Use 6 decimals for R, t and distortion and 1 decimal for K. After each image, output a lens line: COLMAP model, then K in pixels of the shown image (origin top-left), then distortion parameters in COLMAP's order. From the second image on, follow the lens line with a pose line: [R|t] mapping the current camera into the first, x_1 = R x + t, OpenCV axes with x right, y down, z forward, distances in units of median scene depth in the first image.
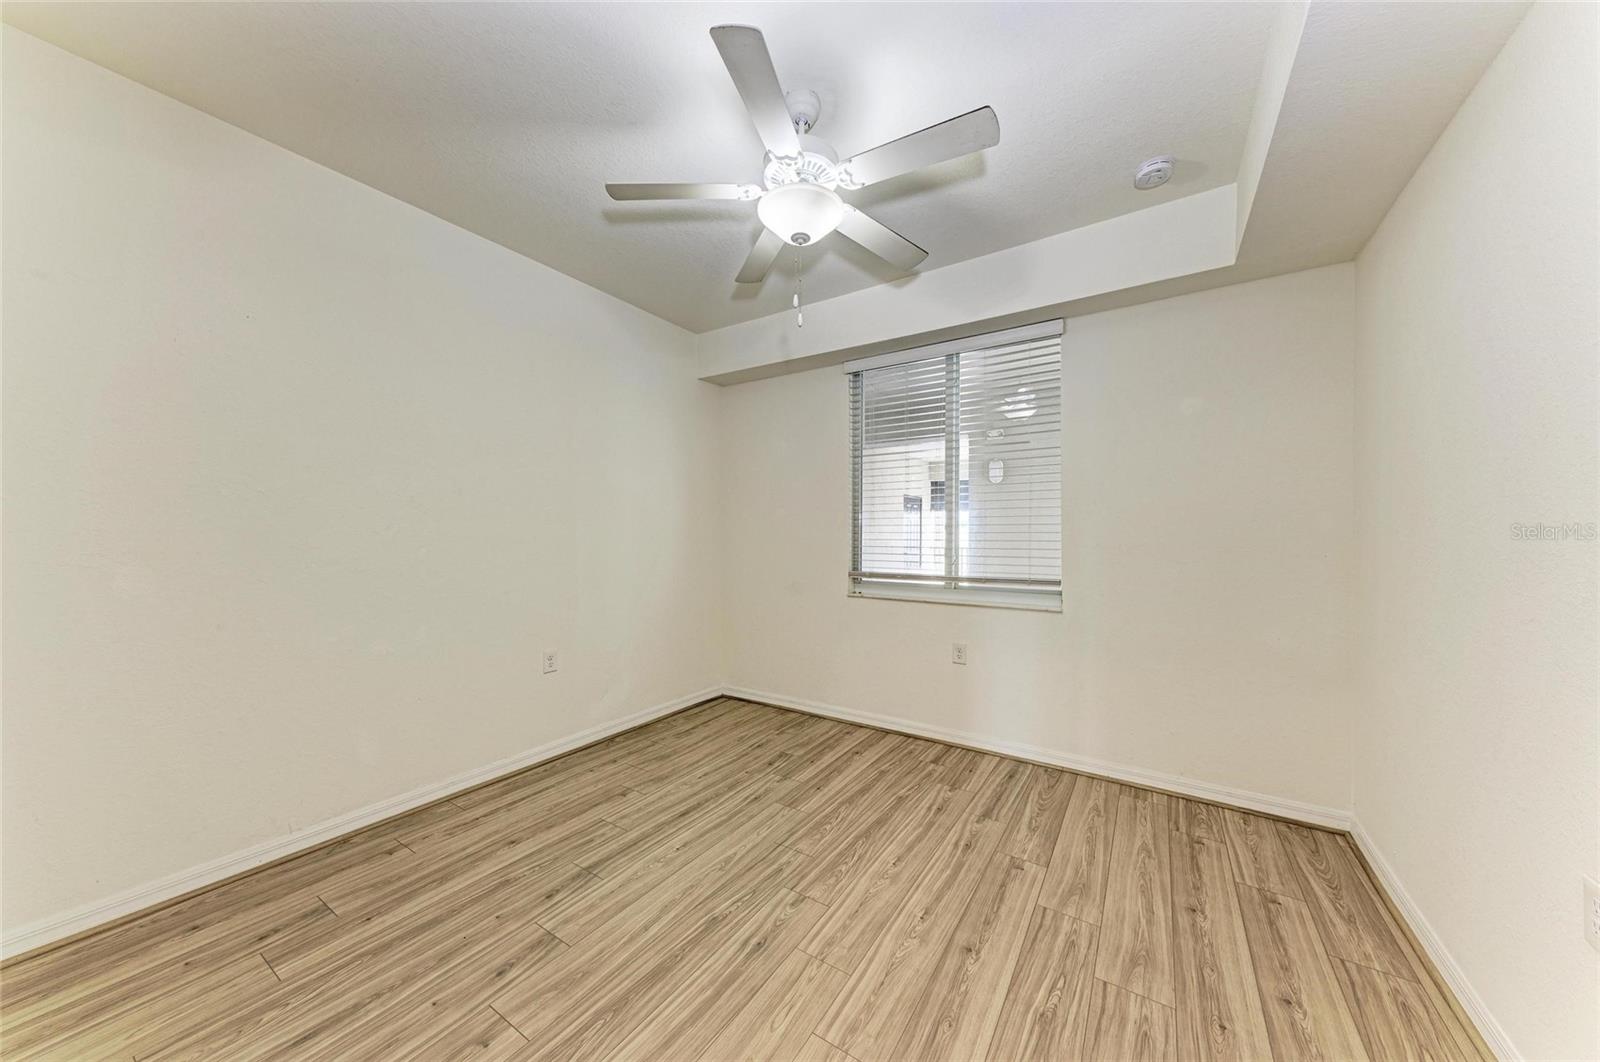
lens RADIAL K [[539.7, 0, 795.4], [0, 539.7, 539.4], [0, 0, 1]] dist [0.019854, -0.003695]
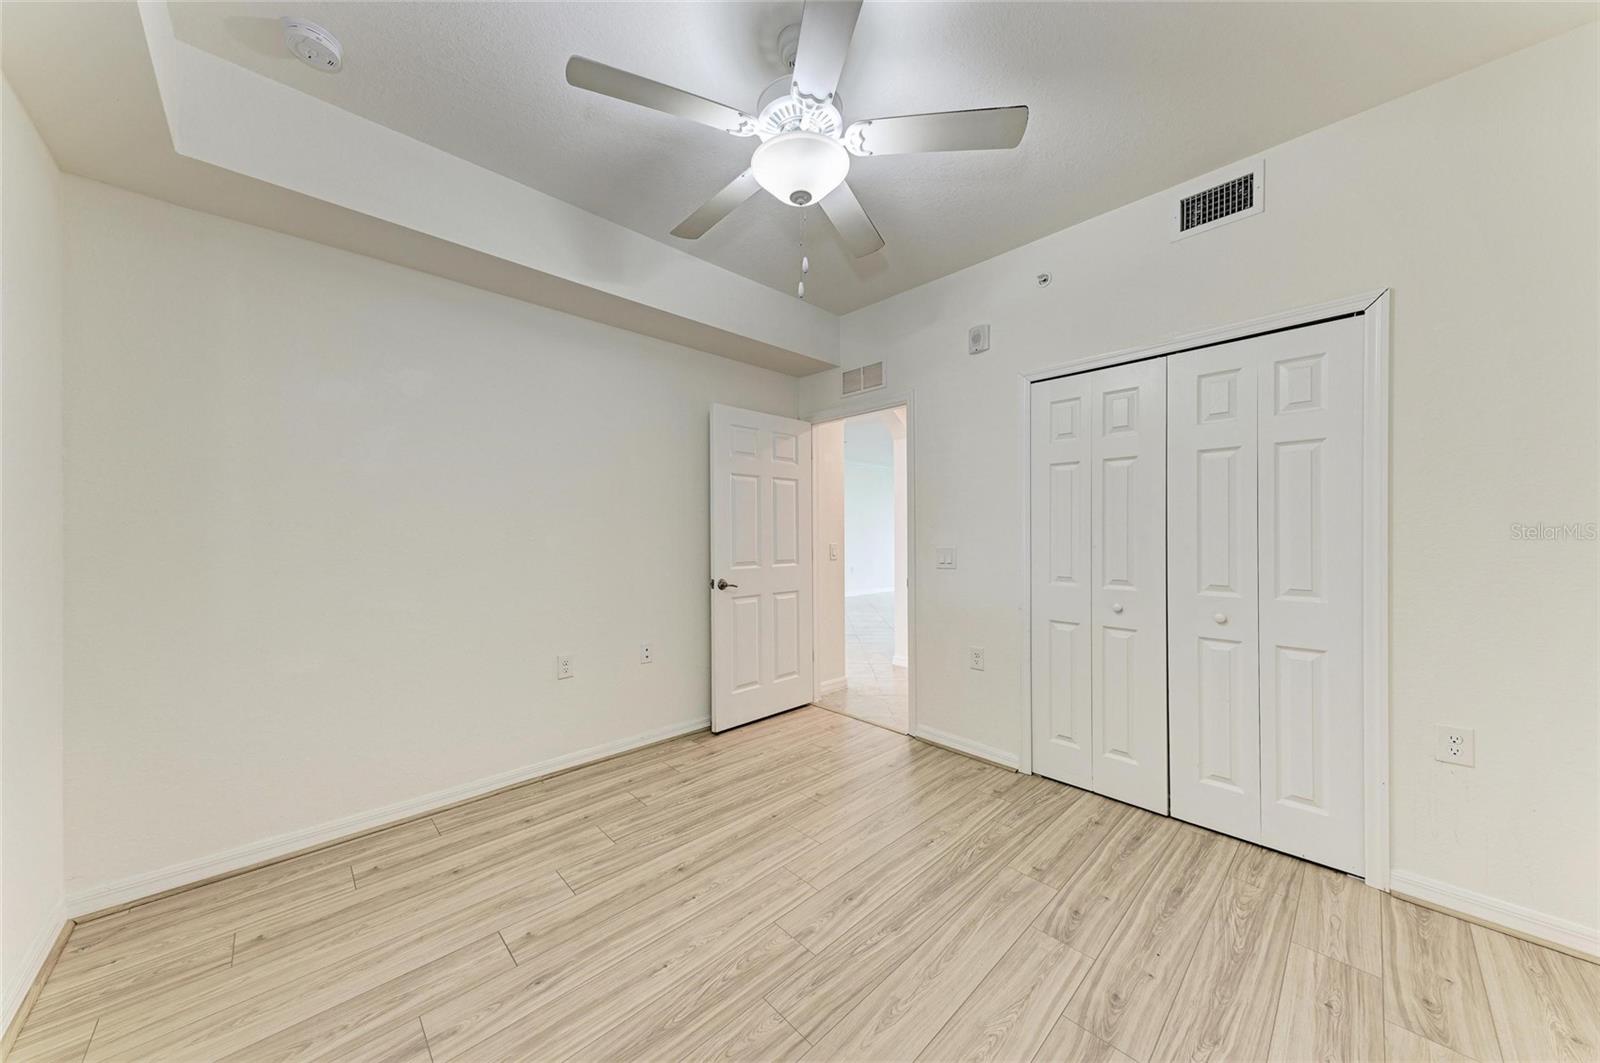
lens RADIAL K [[539.7, 0, 796.5], [0, 539.7, 529.9], [0, 0, 1]] dist [0.019854, -0.003695]
pose [[-0.975456, 0.000119, 0.220193, -0.148983], [0.000265, 1.000000, 0.000635, -0.010000], [-0.220193, 0.000678, -0.975456, 1.540340]]
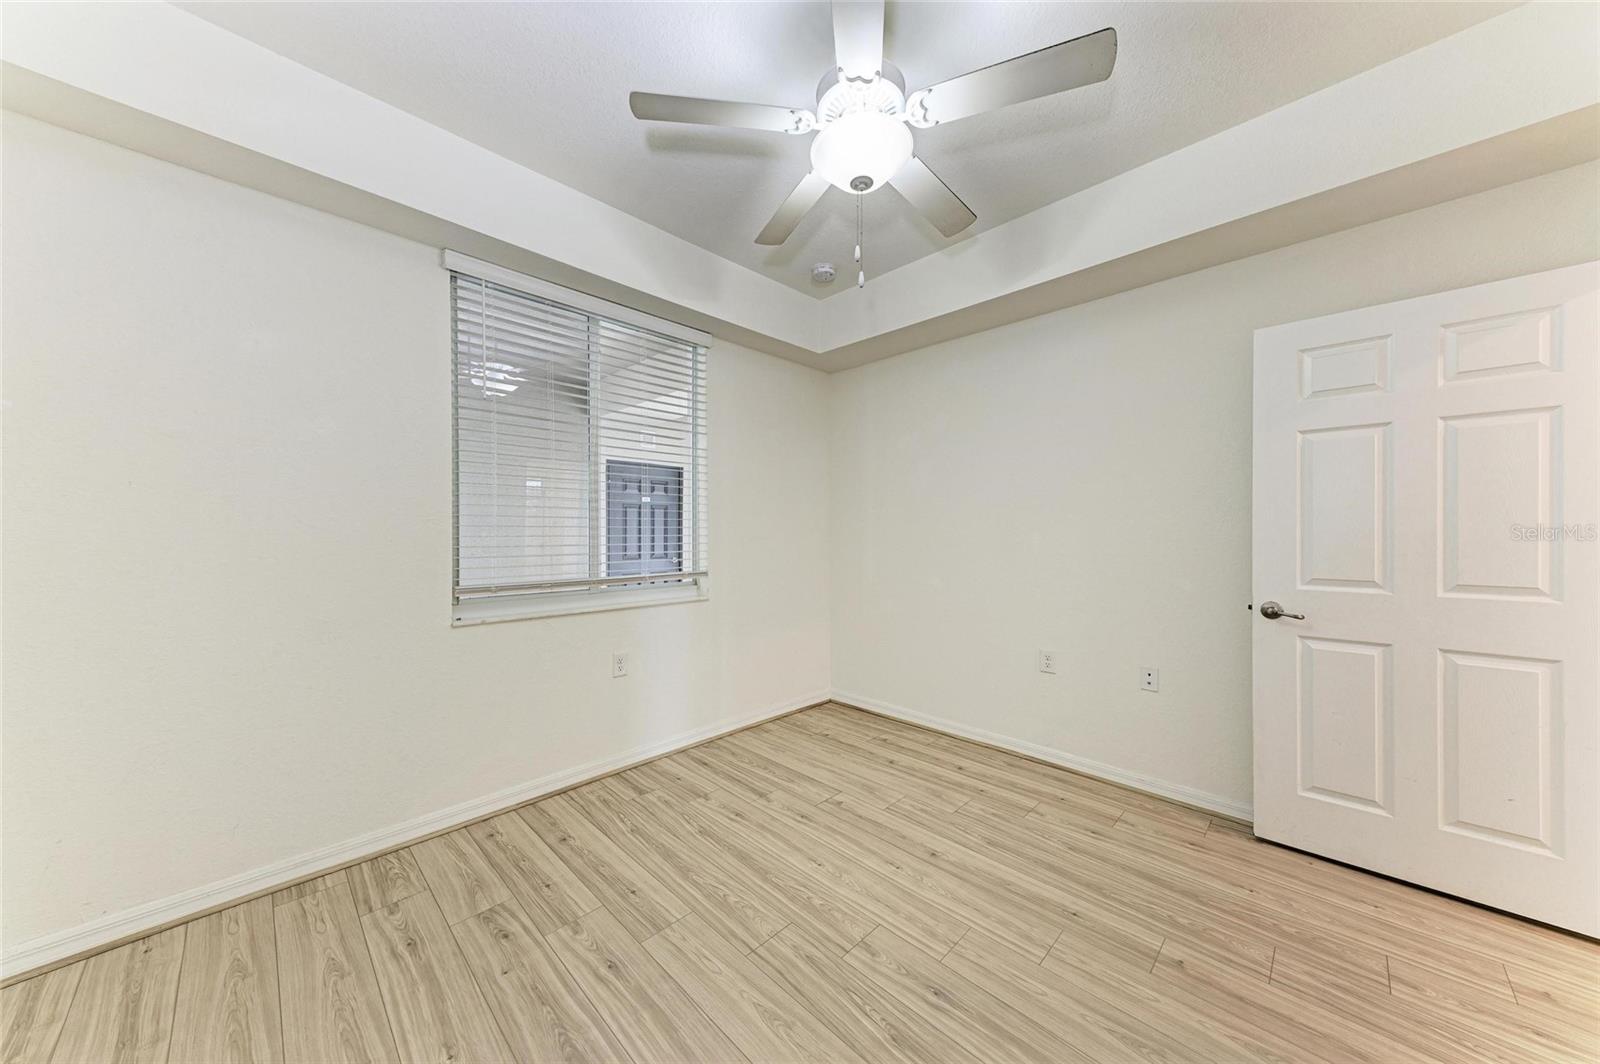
lens RADIAL K [[539.7, 0, 805.9], [0, 539.7, 531.5], [0, 0, 1]] dist [0.019854, -0.003695]
pose [[0.186015, -0.003765, 0.982540, -0.710406], [0.007917, 0.999966, 0.002333, -0.006998], [-0.982515, 0.007345, 0.186038, 0.757677]]
